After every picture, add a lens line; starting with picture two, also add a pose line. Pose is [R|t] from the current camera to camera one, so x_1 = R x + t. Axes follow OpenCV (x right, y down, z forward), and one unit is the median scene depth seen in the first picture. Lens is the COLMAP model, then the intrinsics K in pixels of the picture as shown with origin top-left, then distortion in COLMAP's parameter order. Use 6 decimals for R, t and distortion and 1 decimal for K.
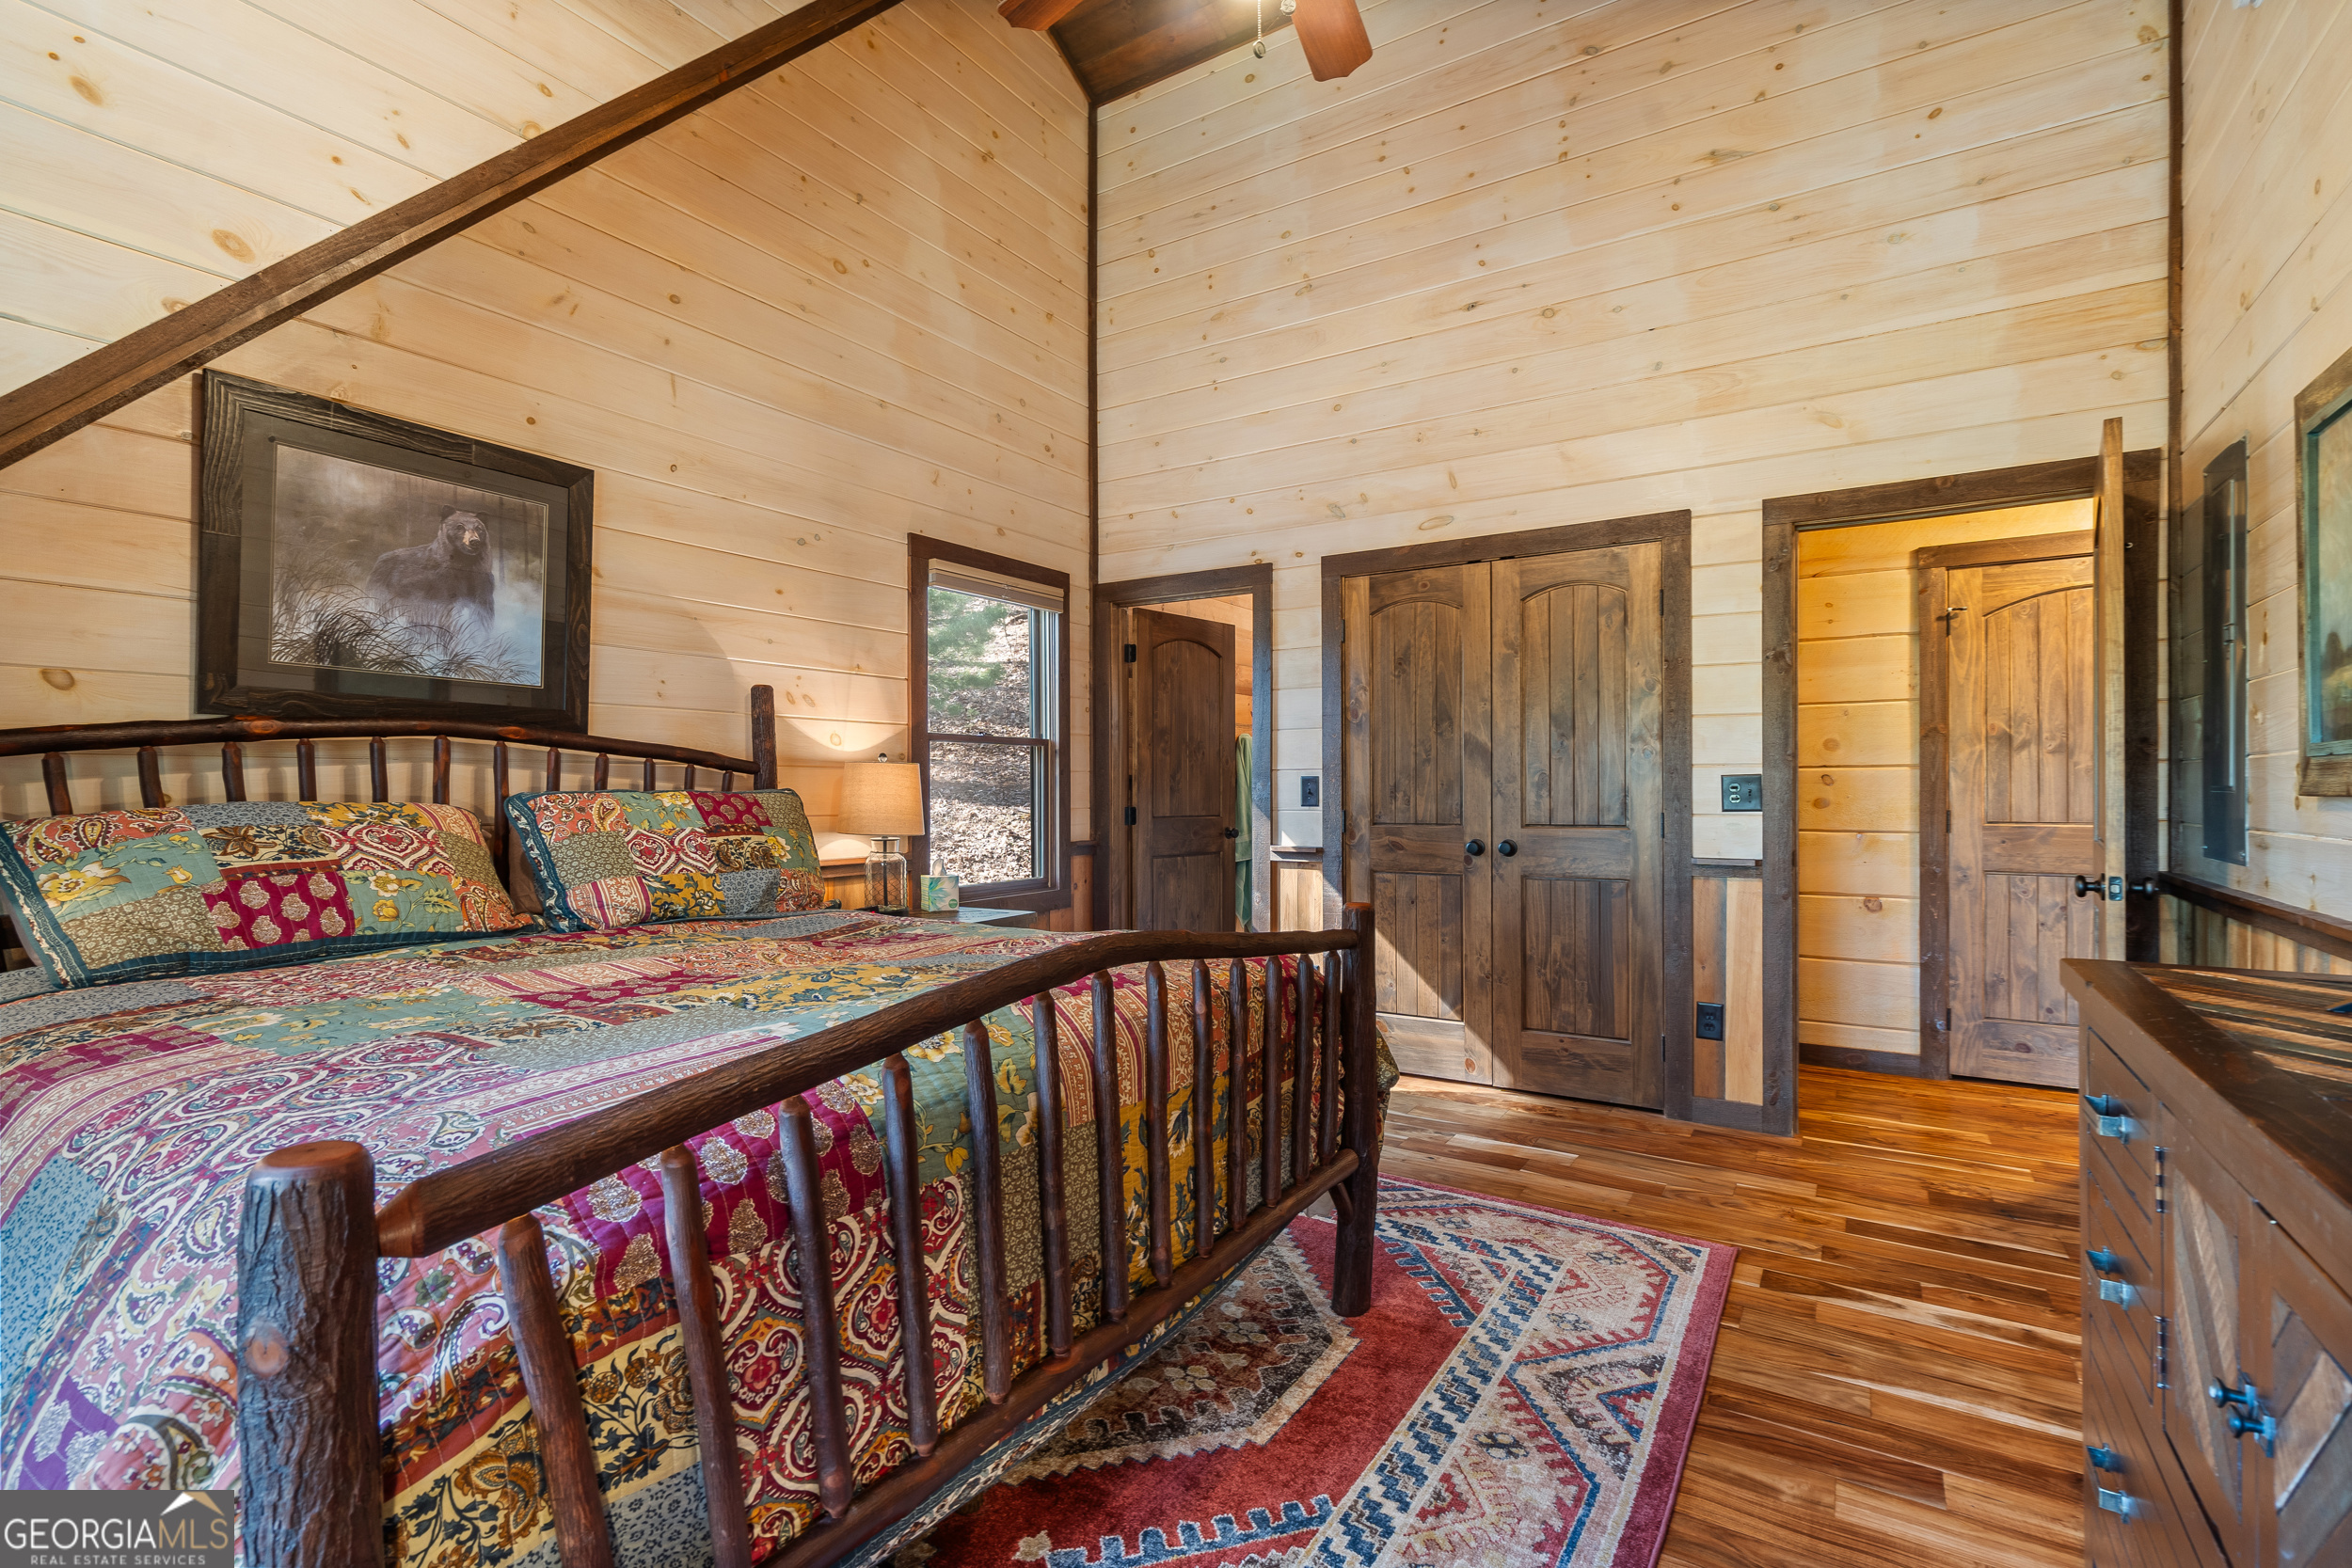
lens RADIAL K [[1075.1, 0, 1166.8], [0, 1075.1, 792.4], [0, 0, 1]] dist [-0.006293, 0.002603]
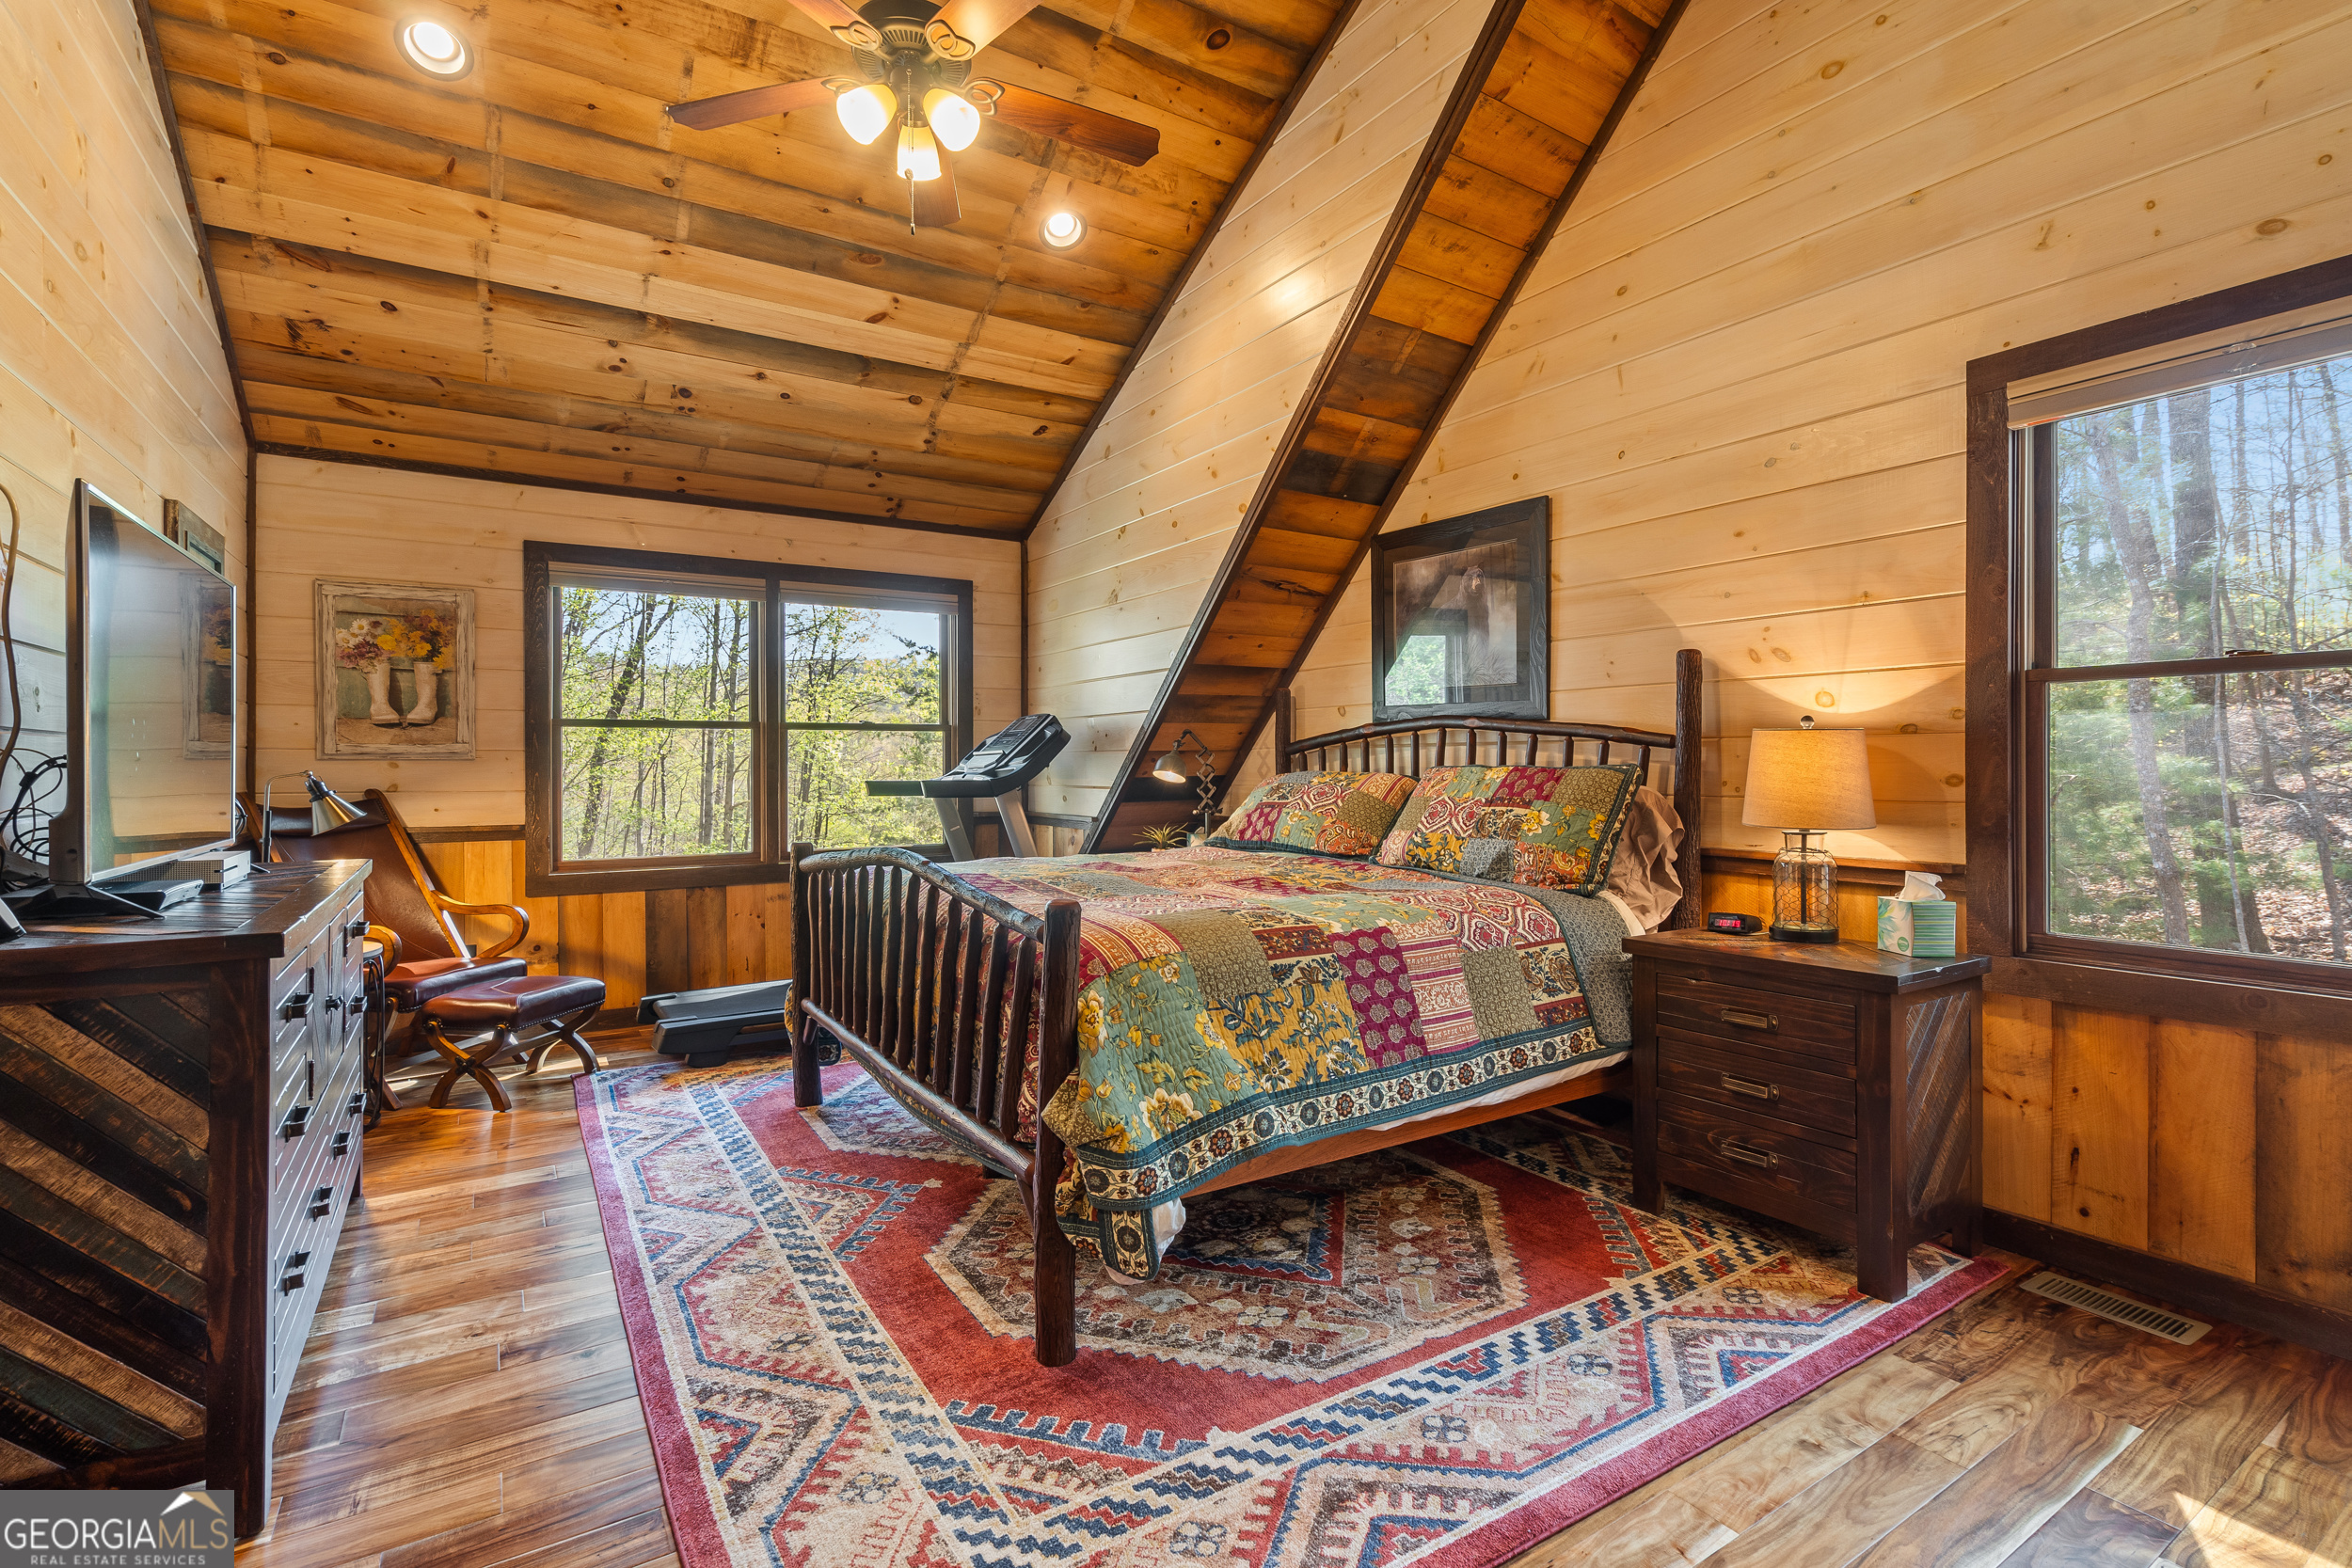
lens RADIAL K [[1075.1, 0, 1160.0], [0, 1075.1, 768.0], [0, 0, 1]] dist [-0.006293, 0.002603]
pose [[-0.421608, 0.001341, -0.906777, 1.012969], [-0.005456, 0.999977, 0.004016, -0.002974], [0.906762, 0.006640, -0.421591, 1.576275]]
